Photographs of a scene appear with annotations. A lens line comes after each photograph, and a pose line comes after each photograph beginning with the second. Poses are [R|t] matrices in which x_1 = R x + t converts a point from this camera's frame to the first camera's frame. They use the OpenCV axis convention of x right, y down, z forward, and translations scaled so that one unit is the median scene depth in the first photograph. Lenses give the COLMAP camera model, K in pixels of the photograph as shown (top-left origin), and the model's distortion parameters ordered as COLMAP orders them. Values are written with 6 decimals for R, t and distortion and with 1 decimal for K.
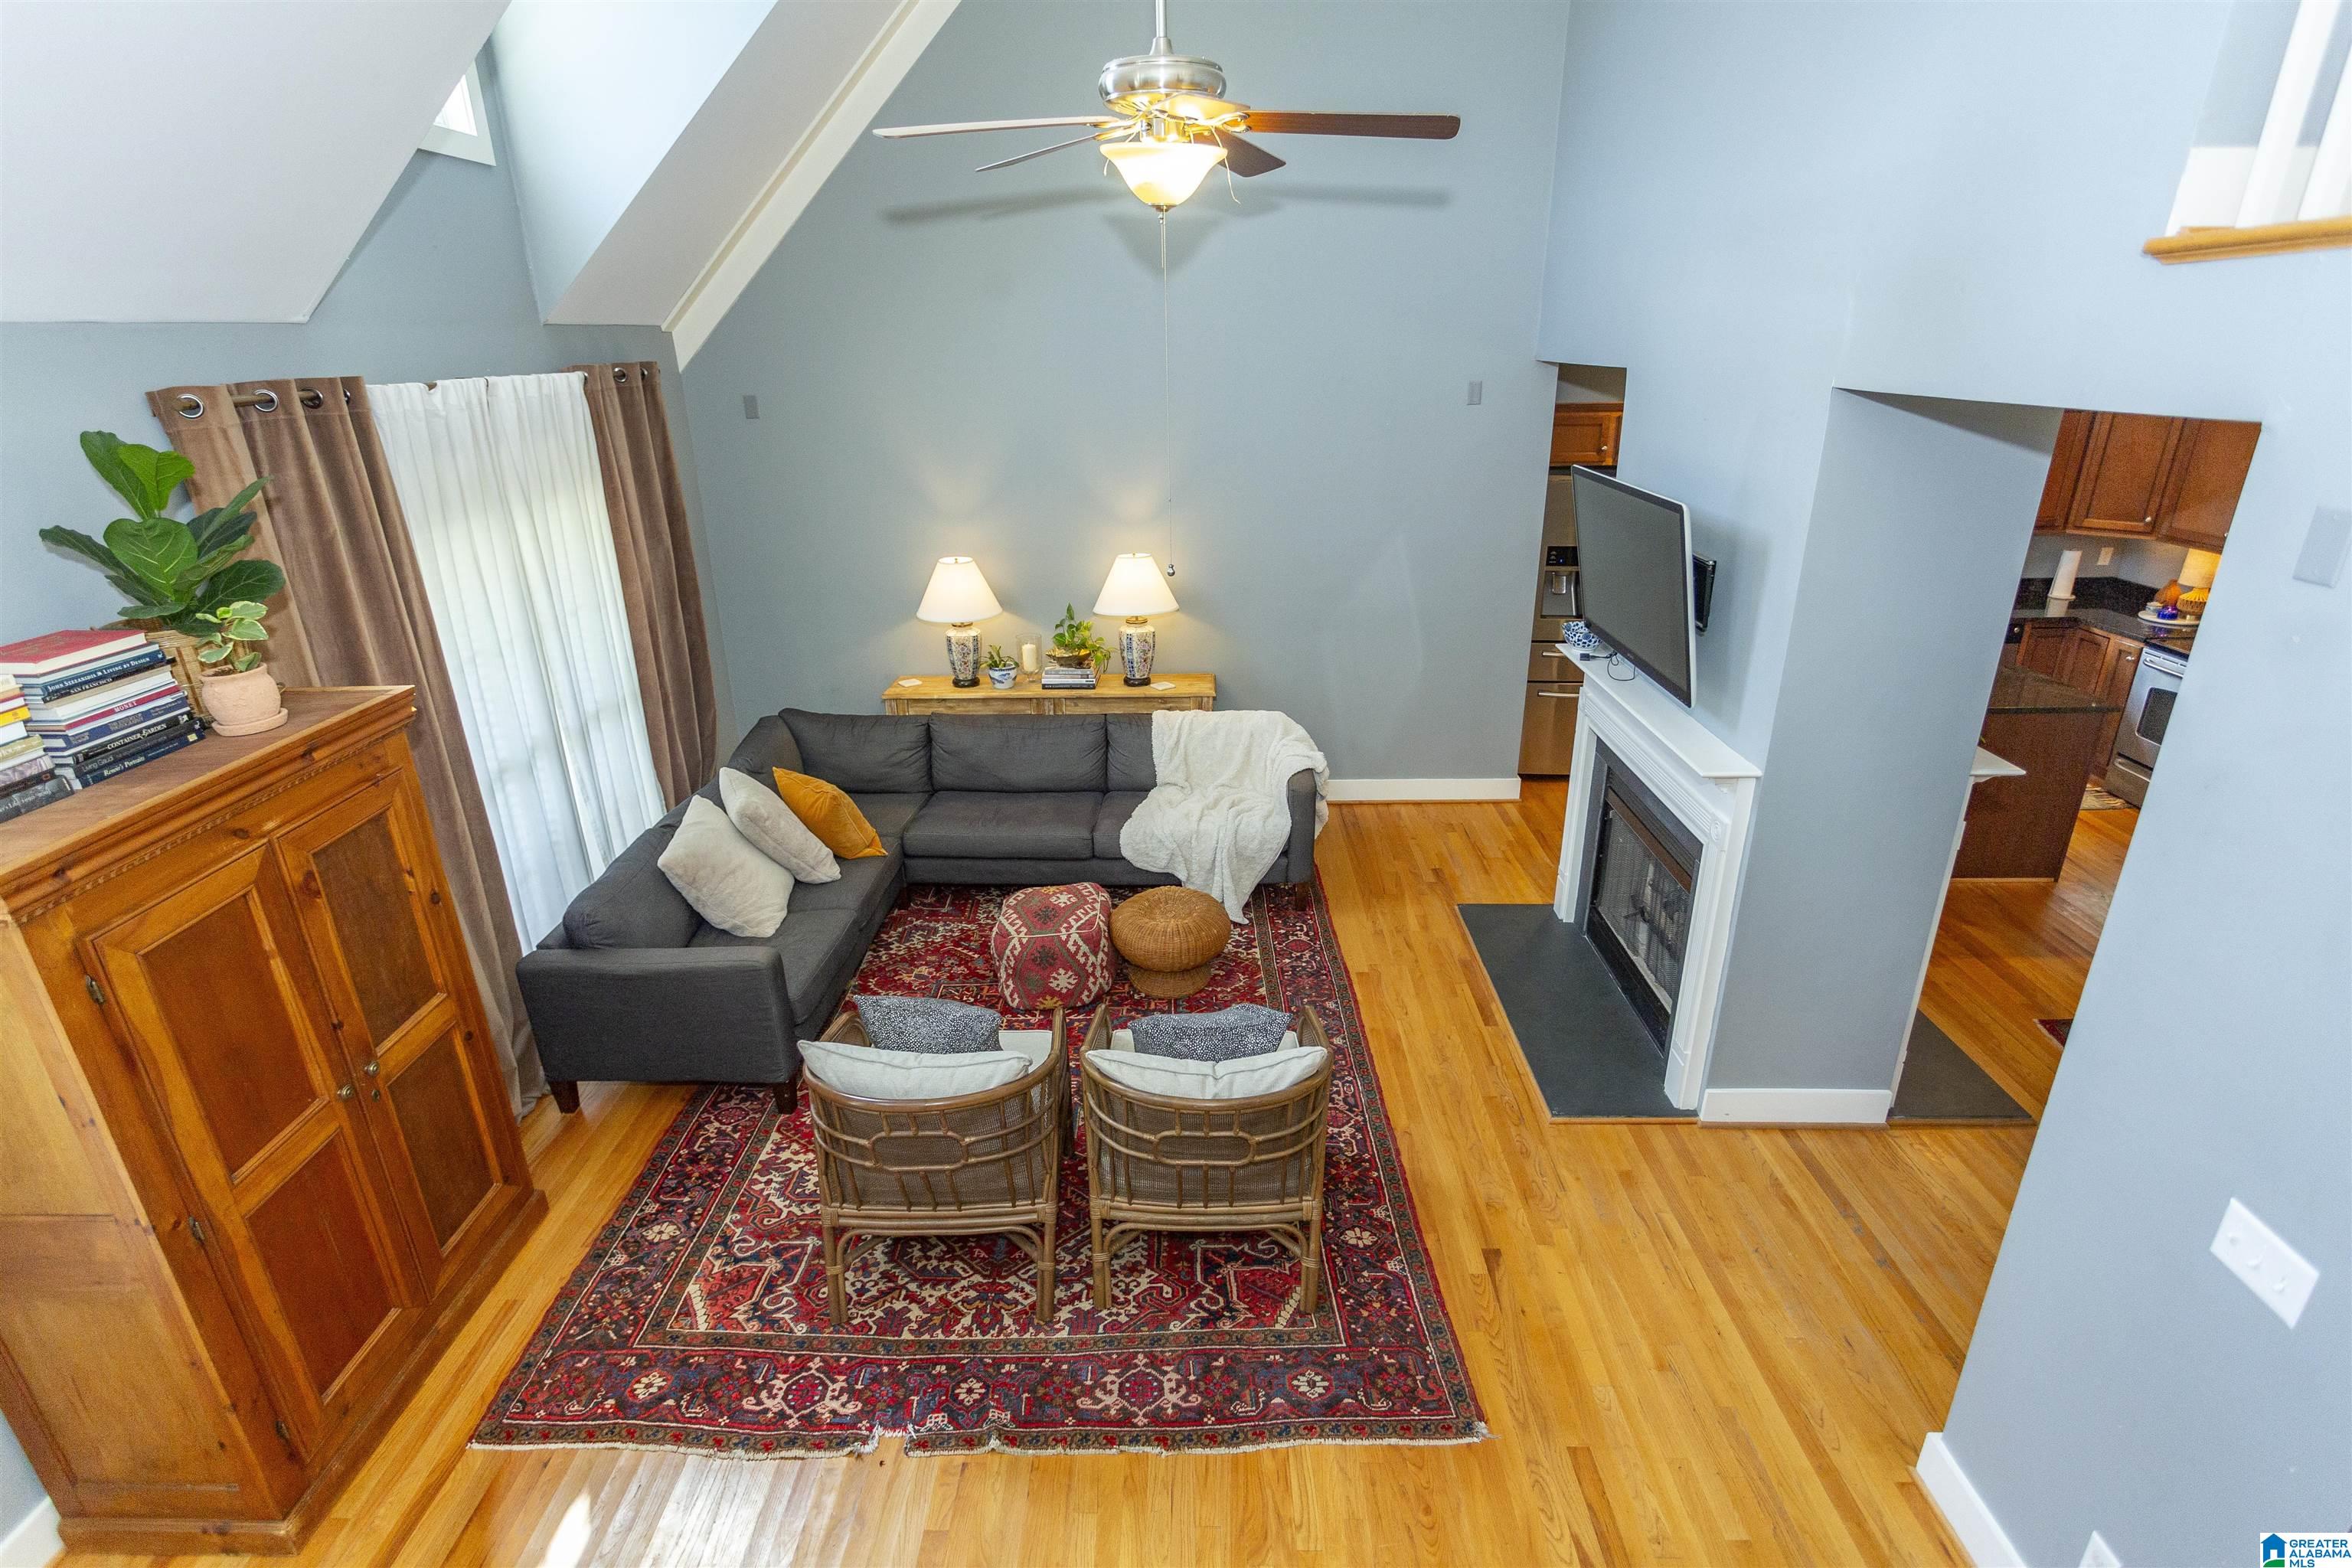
lens RADIAL K [[1119.7, 0, 1176.5], [0, 1119.7, 773.3], [0, 0, 1]] dist [-0.009735, 0.000197]
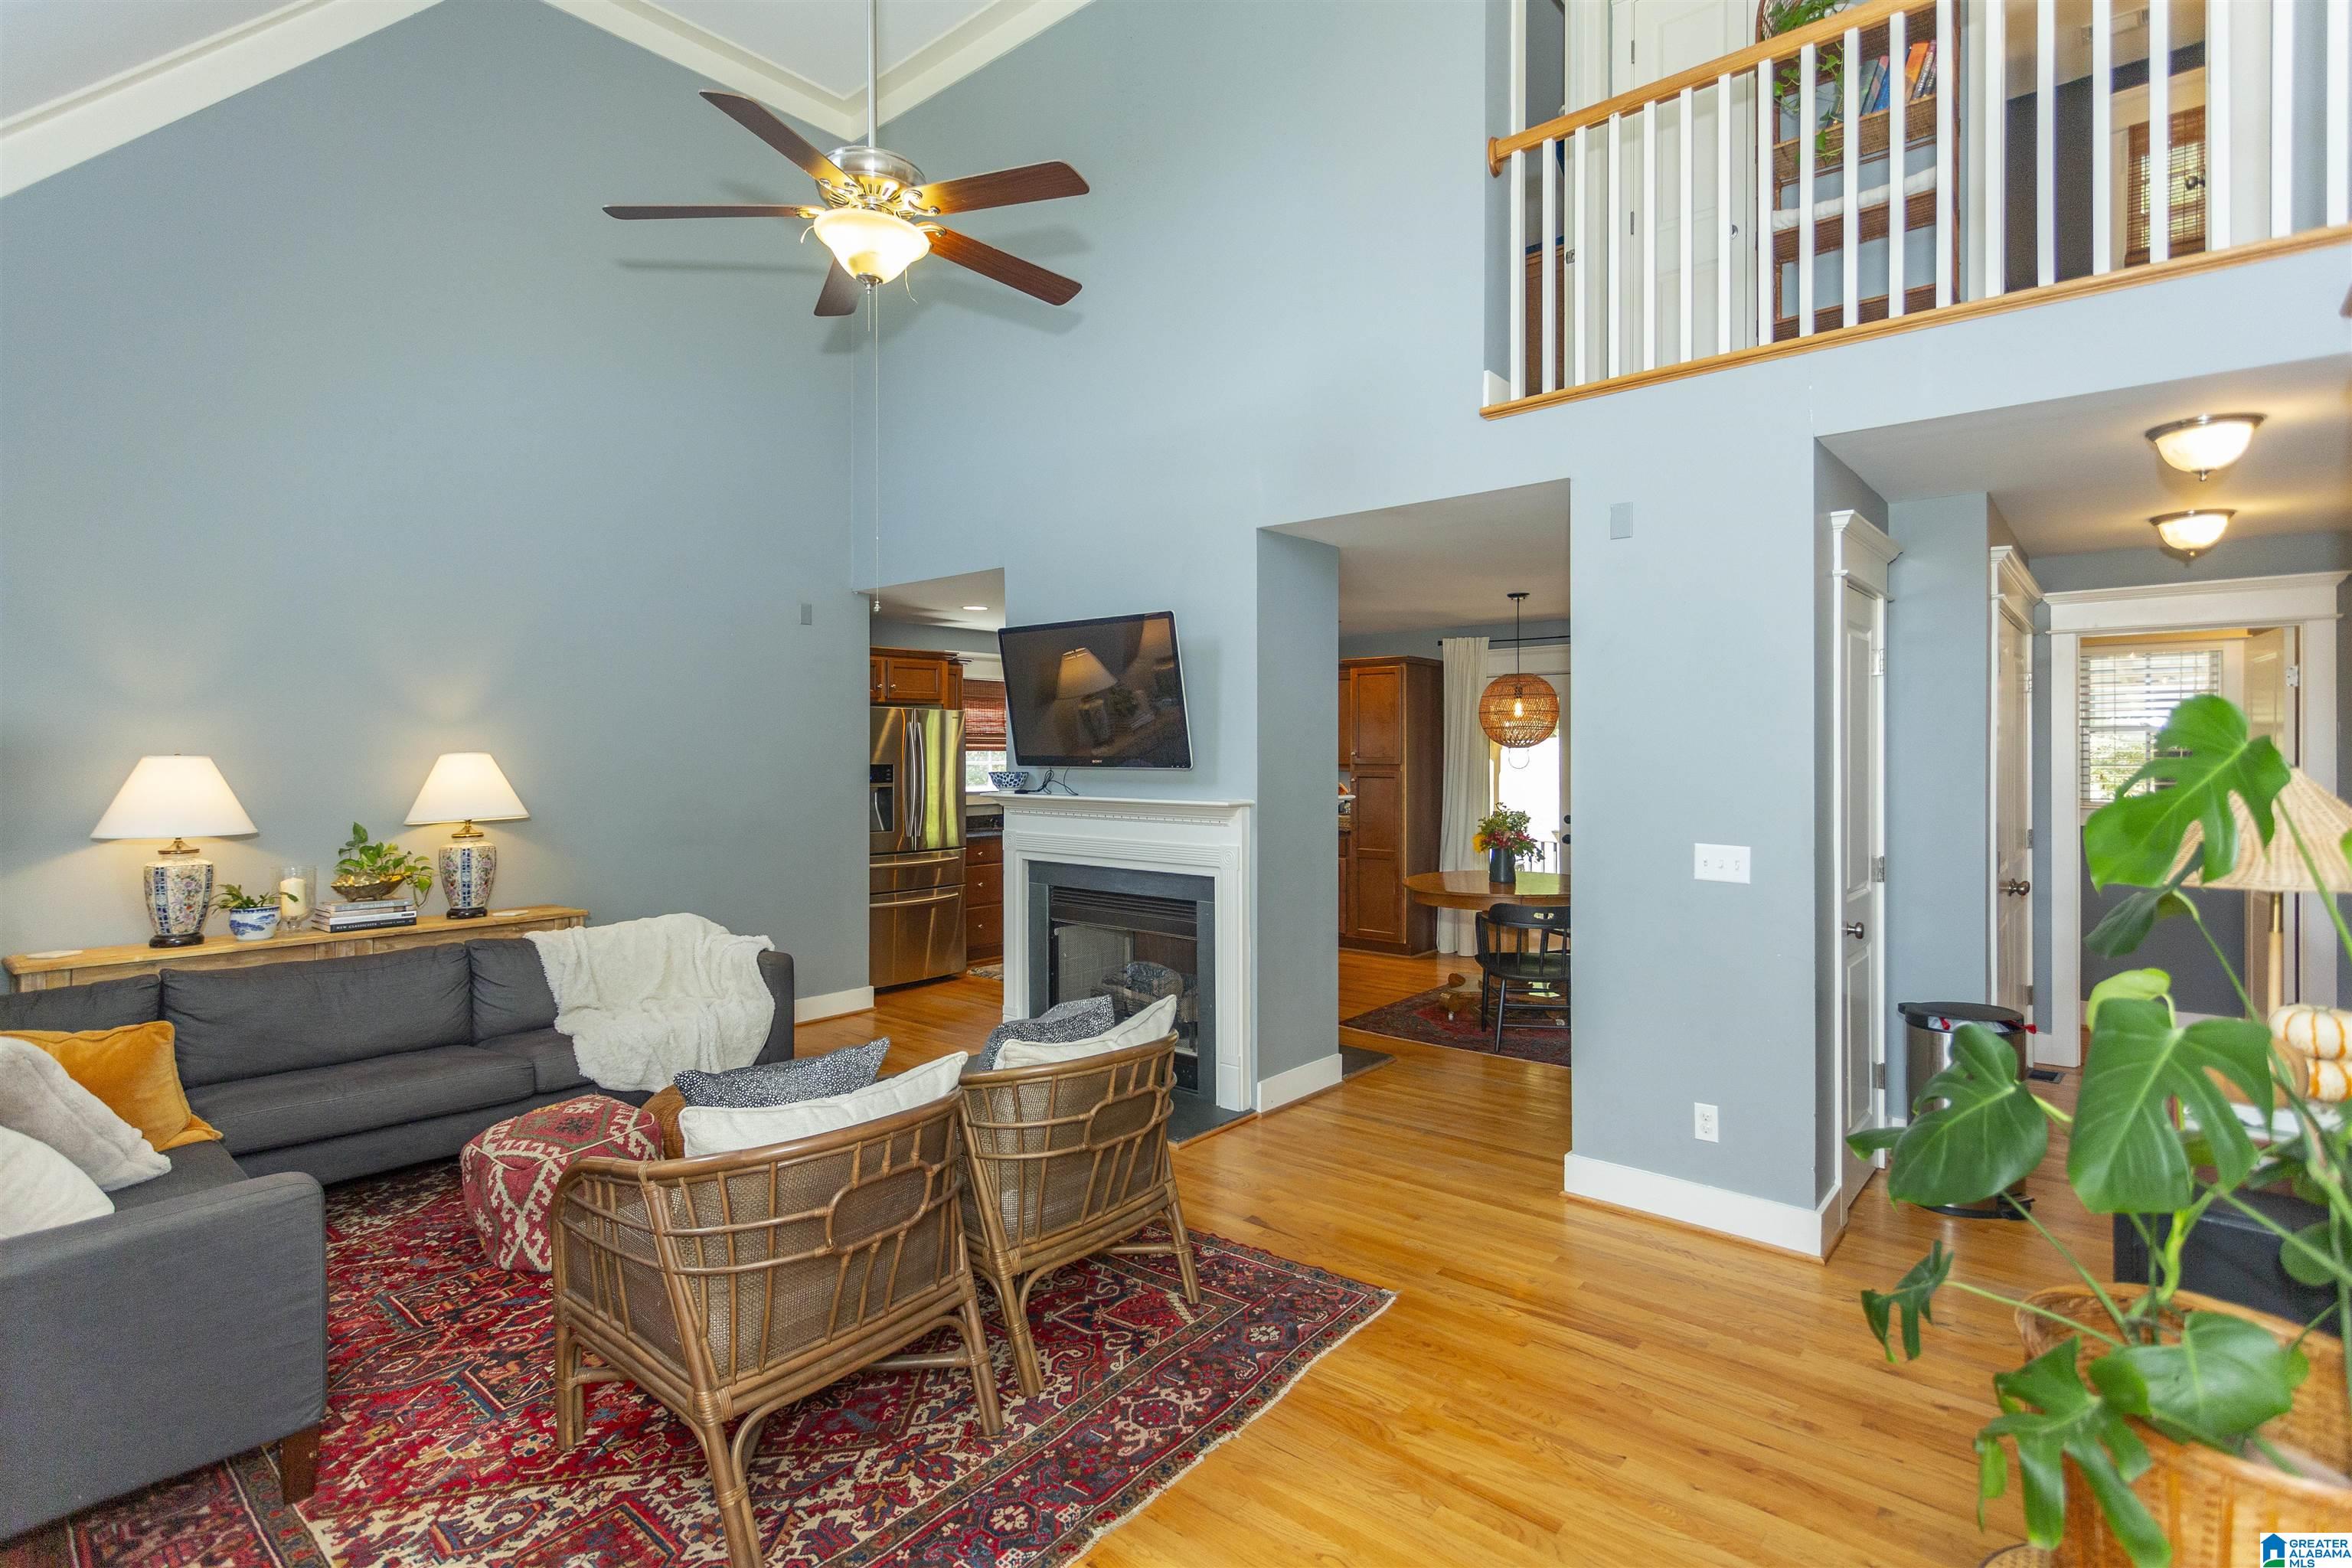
lens RADIAL K [[1125.0, 0, 1170.3], [0, 1125.0, 762.2], [0, 0, 1]] dist [0.003801, 0.000680]
pose [[0.633138, 0.007012, 0.774007, -0.652513], [0.275899, 0.932235, -0.234132, 0.270960], [-0.723198, 0.361786, 0.588299, 0.280540]]
